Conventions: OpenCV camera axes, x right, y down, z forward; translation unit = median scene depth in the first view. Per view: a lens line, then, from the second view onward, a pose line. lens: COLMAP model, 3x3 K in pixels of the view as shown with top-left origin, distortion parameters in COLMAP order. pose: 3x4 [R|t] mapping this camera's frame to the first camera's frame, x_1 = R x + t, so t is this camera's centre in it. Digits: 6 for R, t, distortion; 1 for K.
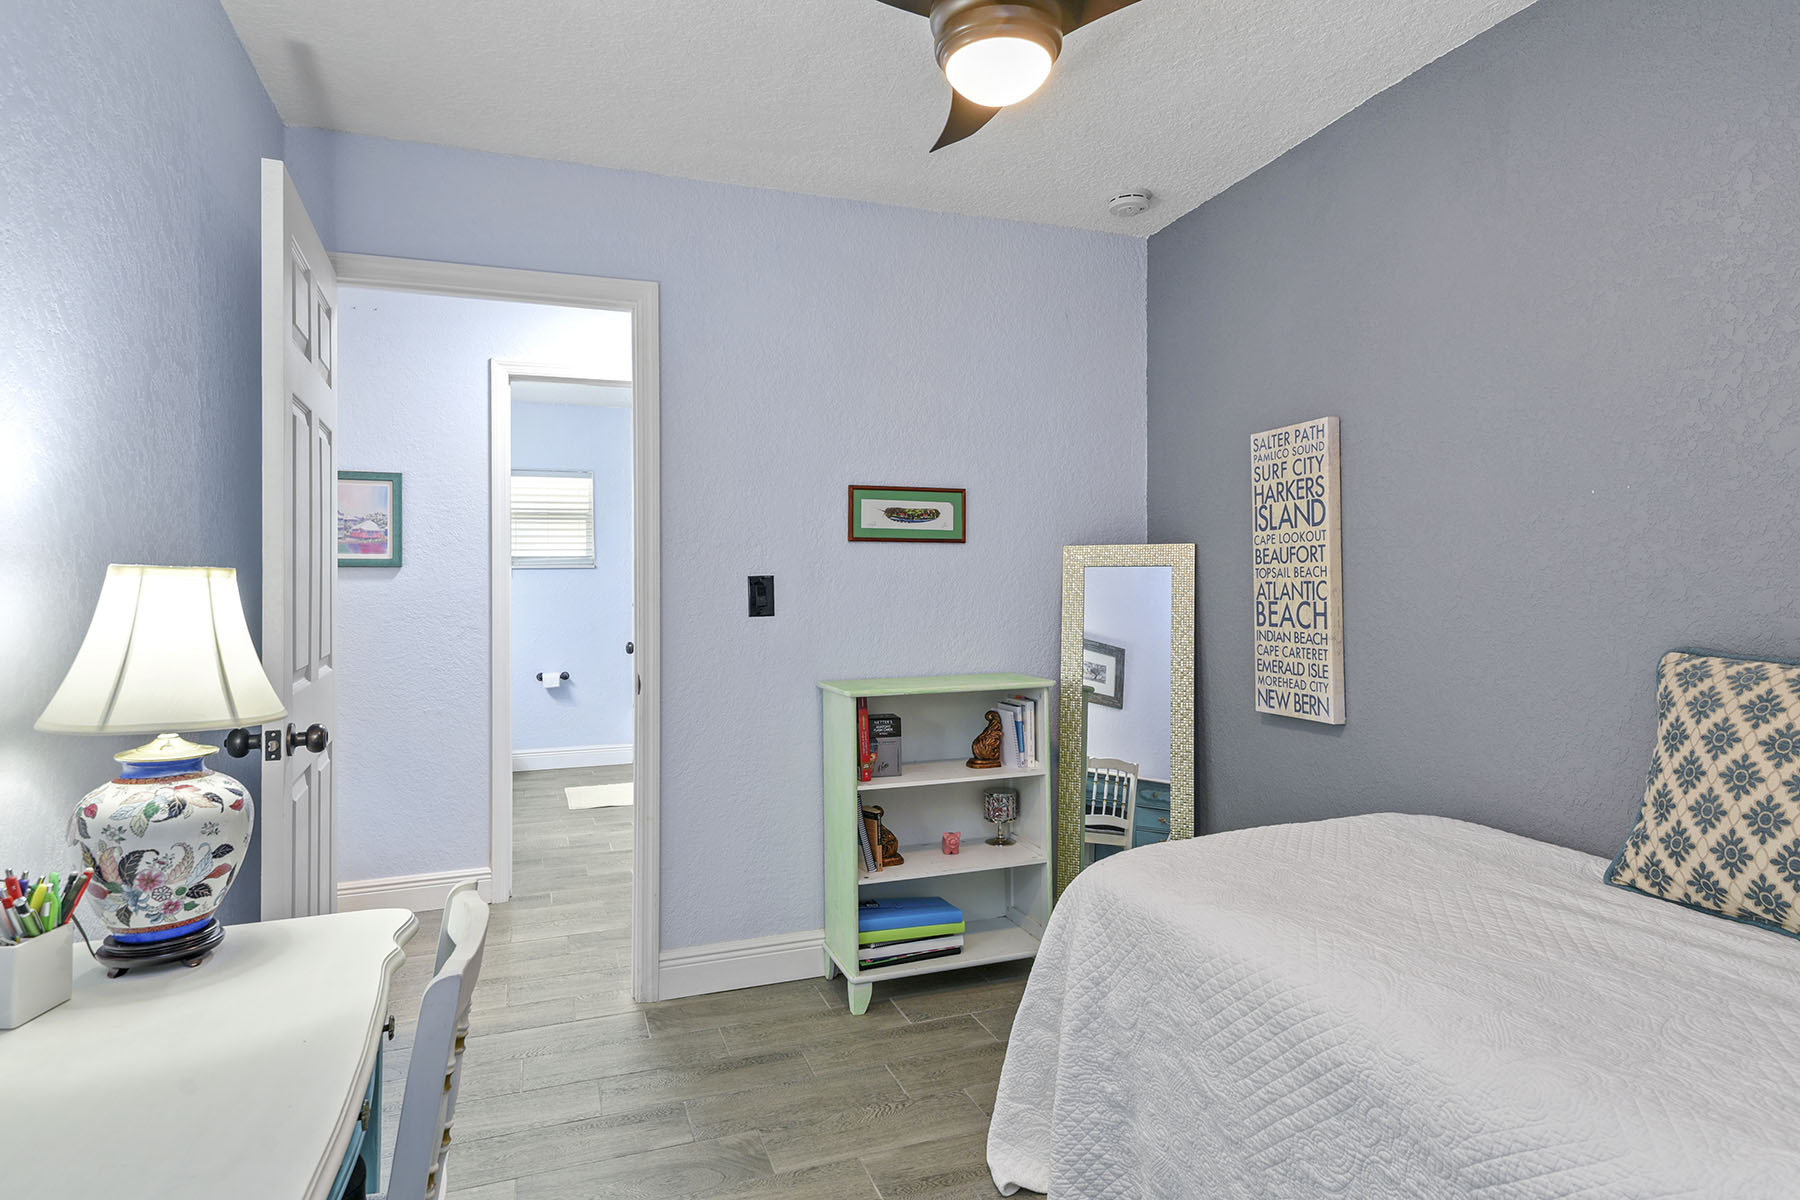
lens RADIAL K [[992.8, 0, 910.5], [0, 992.8, 582.0], [0, 0, 1]] dist [0.033231, -0.001625]
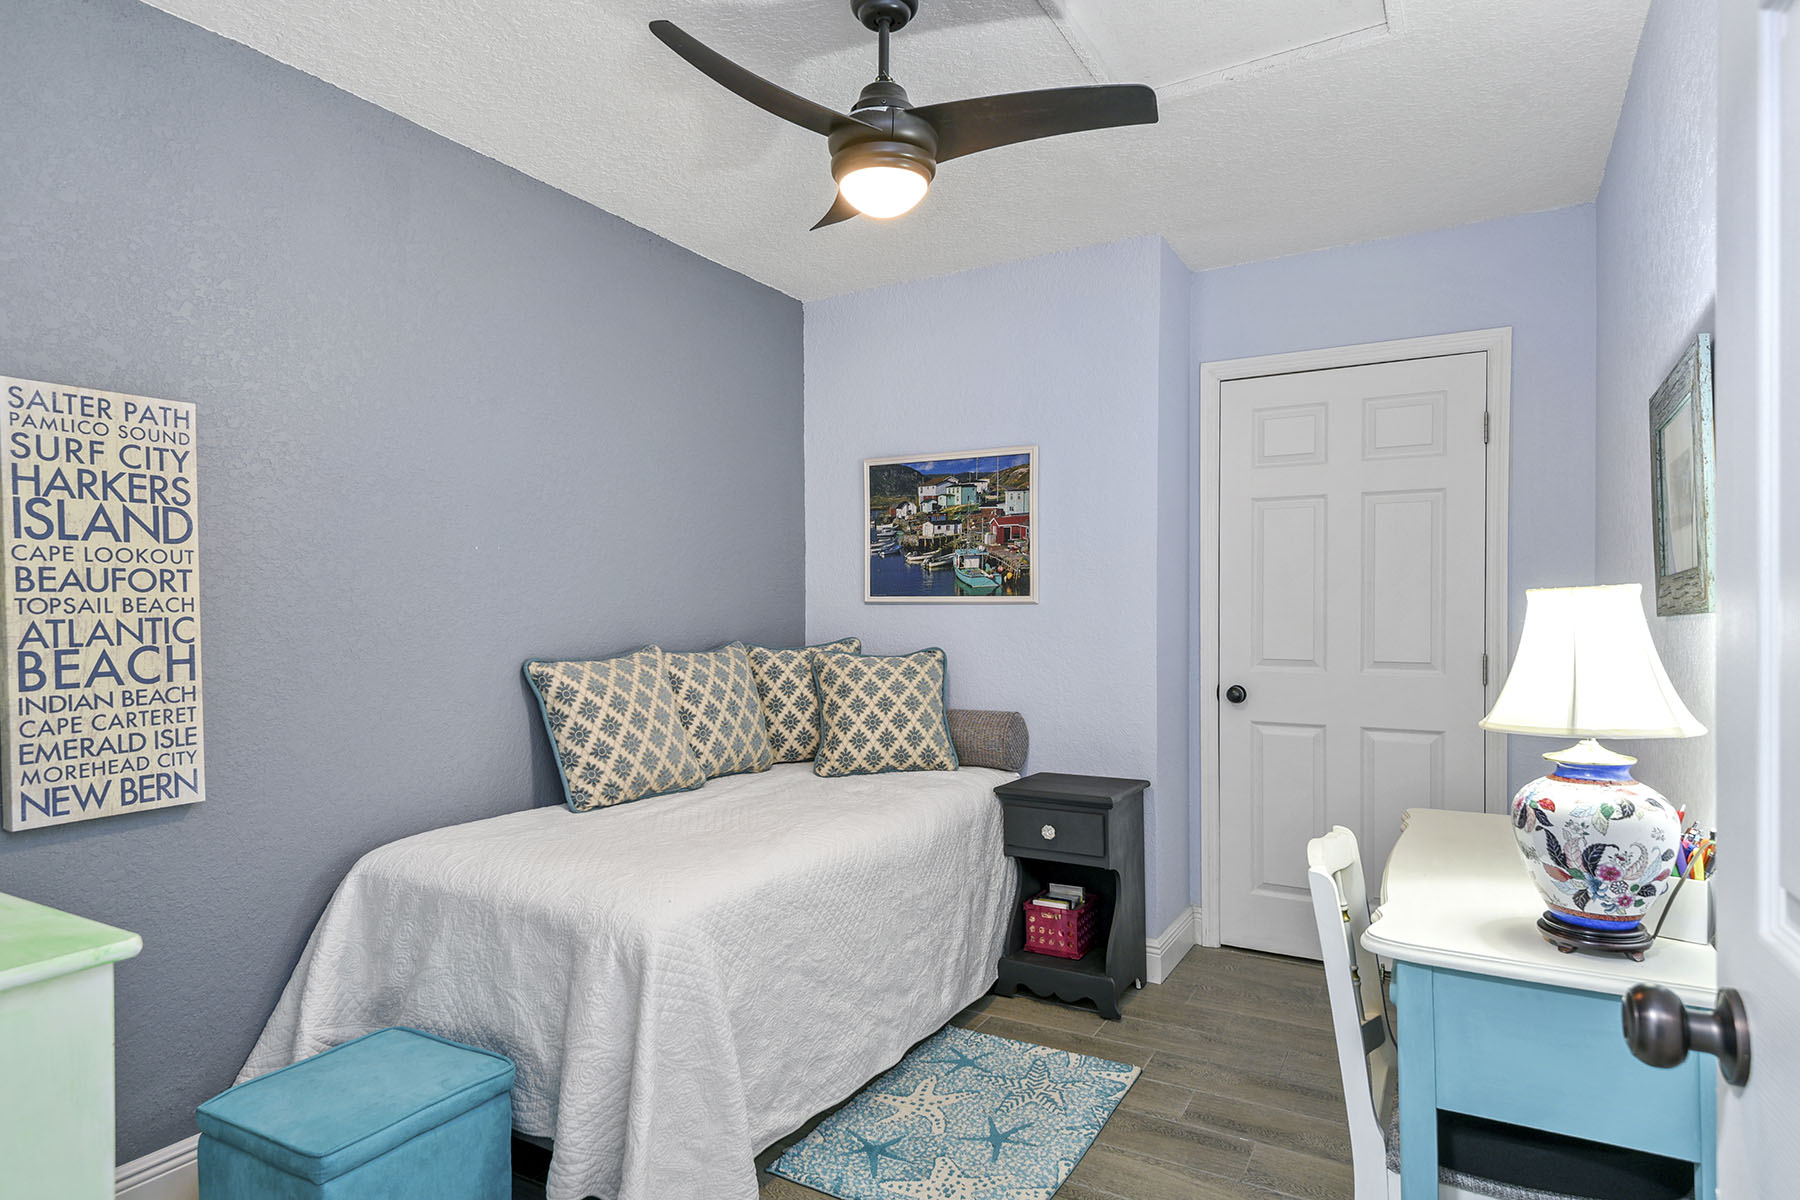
lens RADIAL K [[992.8, 0, 914.5], [0, 992.8, 611.5], [0, 0, 1]] dist [0.033231, -0.001625]
pose [[-0.645201, 0.002545, 0.764008, -0.513607], [0.006212, 0.999979, 0.001915, -0.003318], [-0.763987, 0.005982, -0.645203, 1.037683]]
